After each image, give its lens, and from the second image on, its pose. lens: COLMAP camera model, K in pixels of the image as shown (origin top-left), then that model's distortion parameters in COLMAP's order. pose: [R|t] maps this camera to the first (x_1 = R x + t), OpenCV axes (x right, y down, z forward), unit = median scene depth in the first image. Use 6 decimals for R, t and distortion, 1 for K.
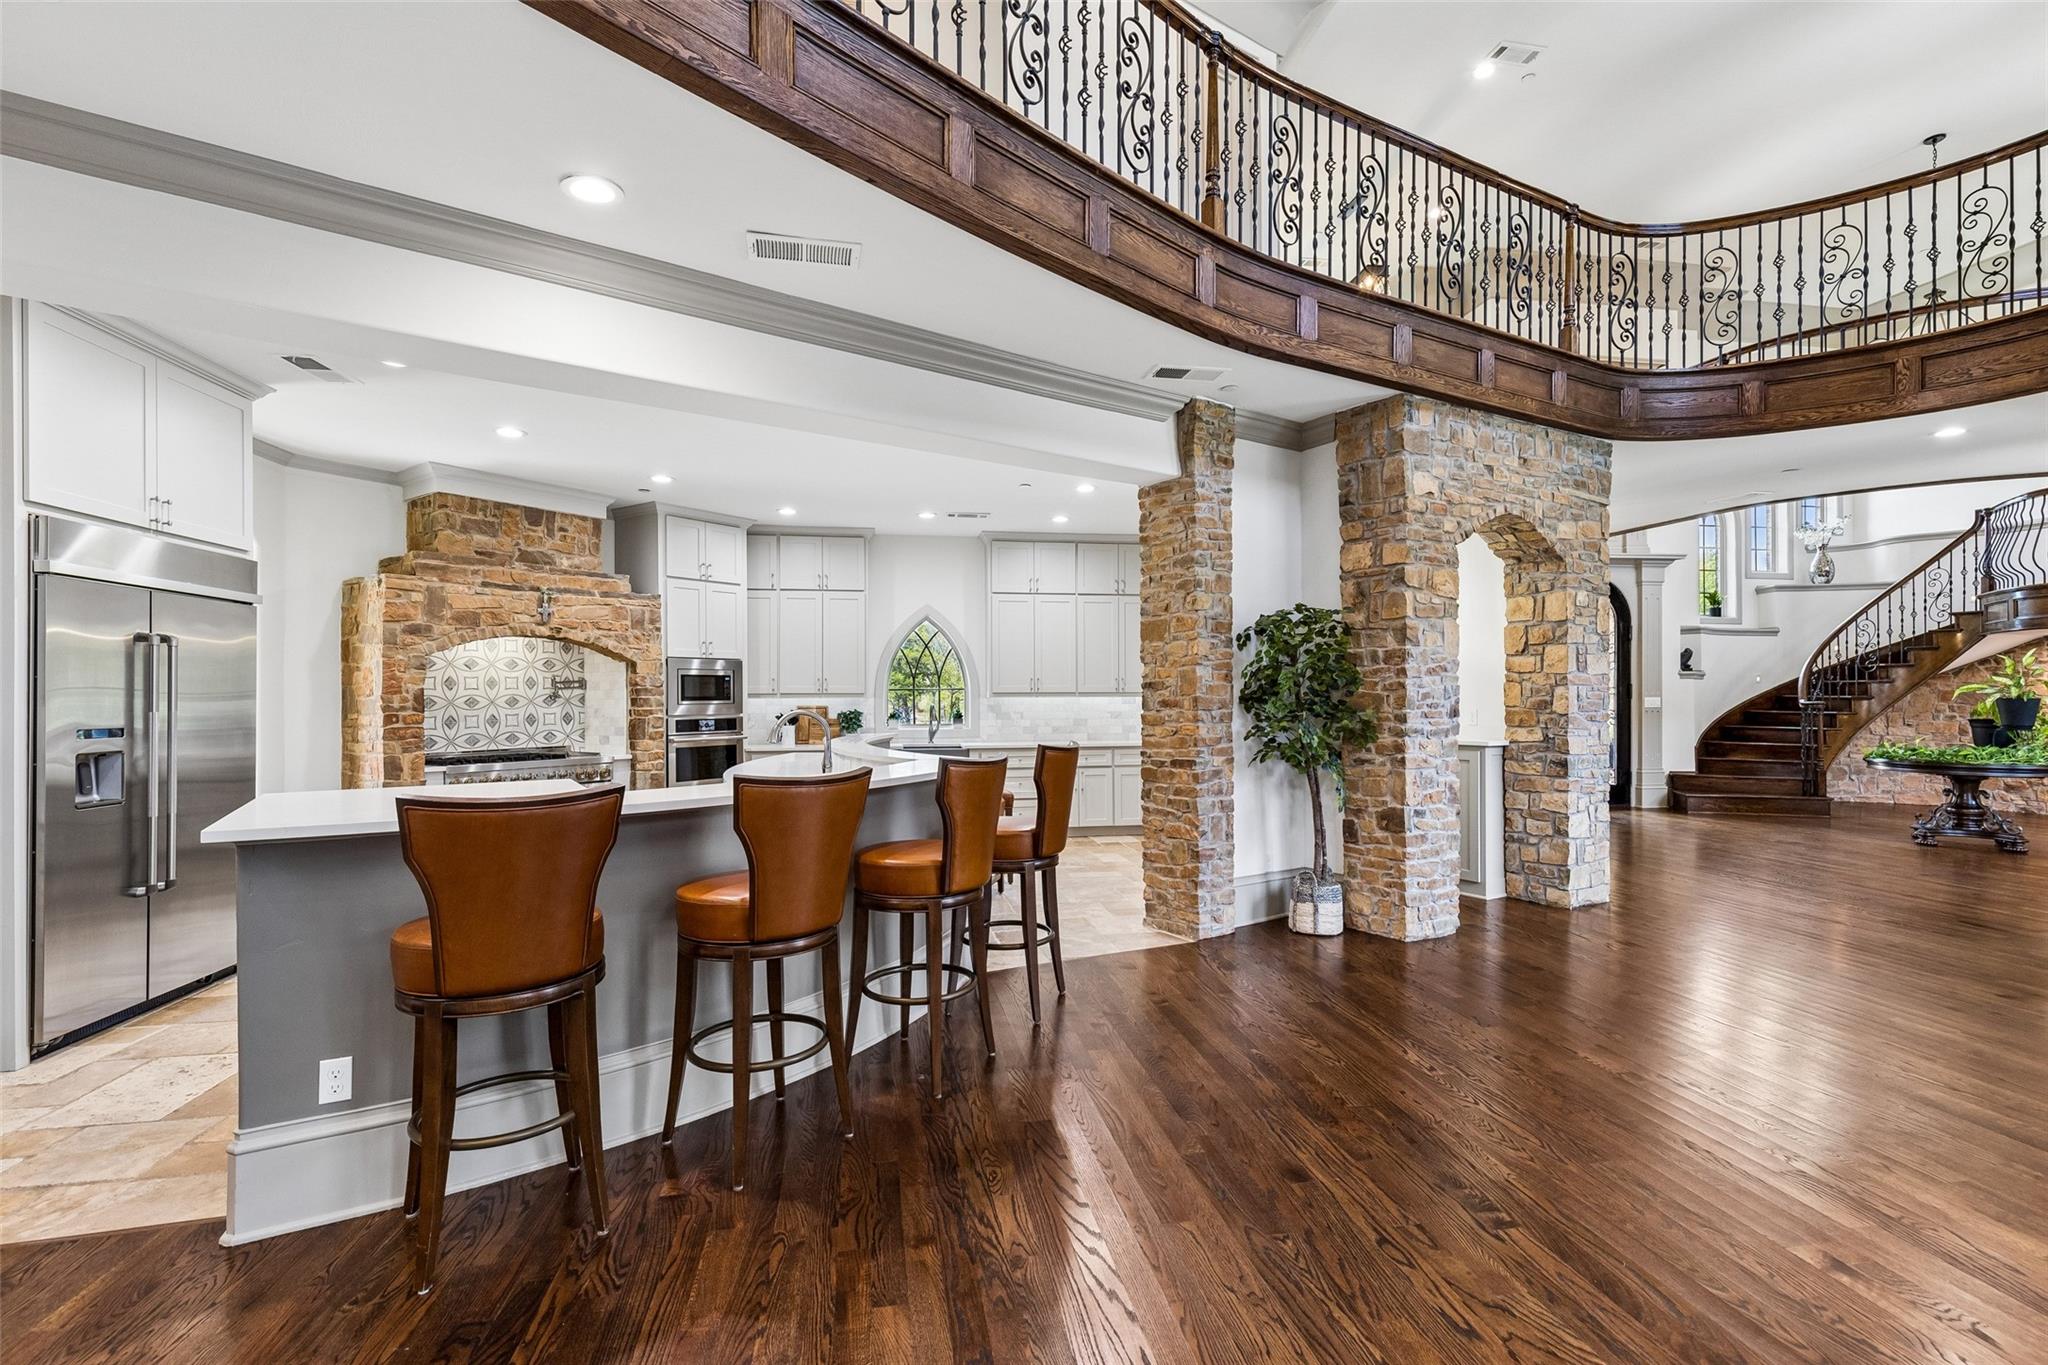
lens RADIAL K [[930.9, 0, 1025.4], [0, 930.9, 691.8], [0, 0, 1]] dist [0.002338, 0.000213]
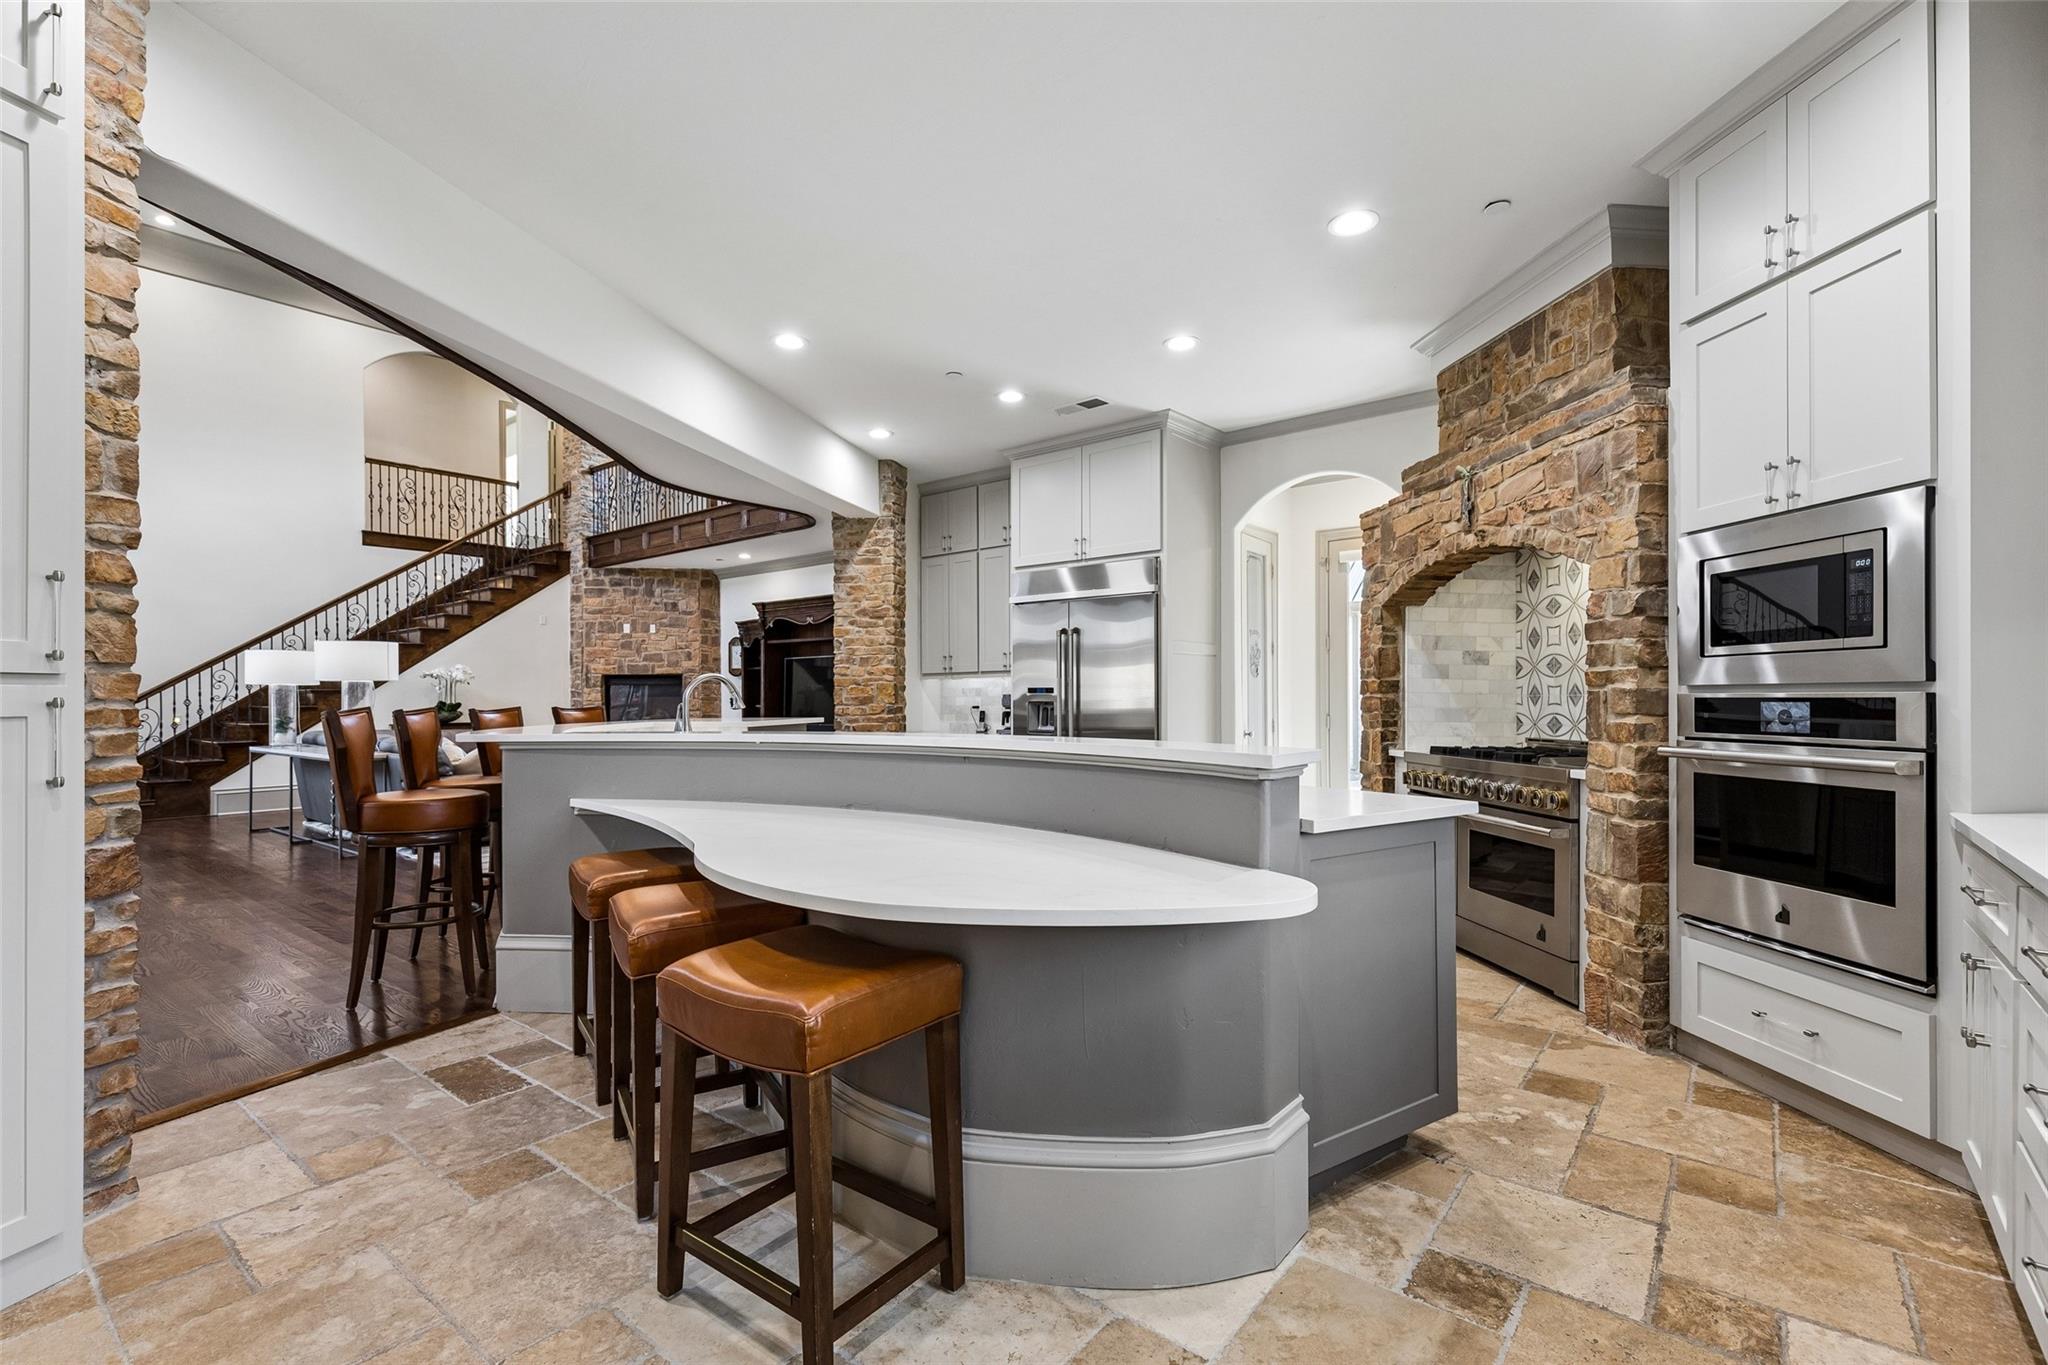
lens RADIAL K [[930.9, 0, 1021.3], [0, 930.9, 691.6], [0, 0, 1]] dist [0.002338, 0.000213]
pose [[-0.752197, 0.002502, -0.658934, 0.082830], [0.008459, 0.999947, -0.005859, 0.029783], [0.658884, -0.009981, -0.752178, 1.203541]]
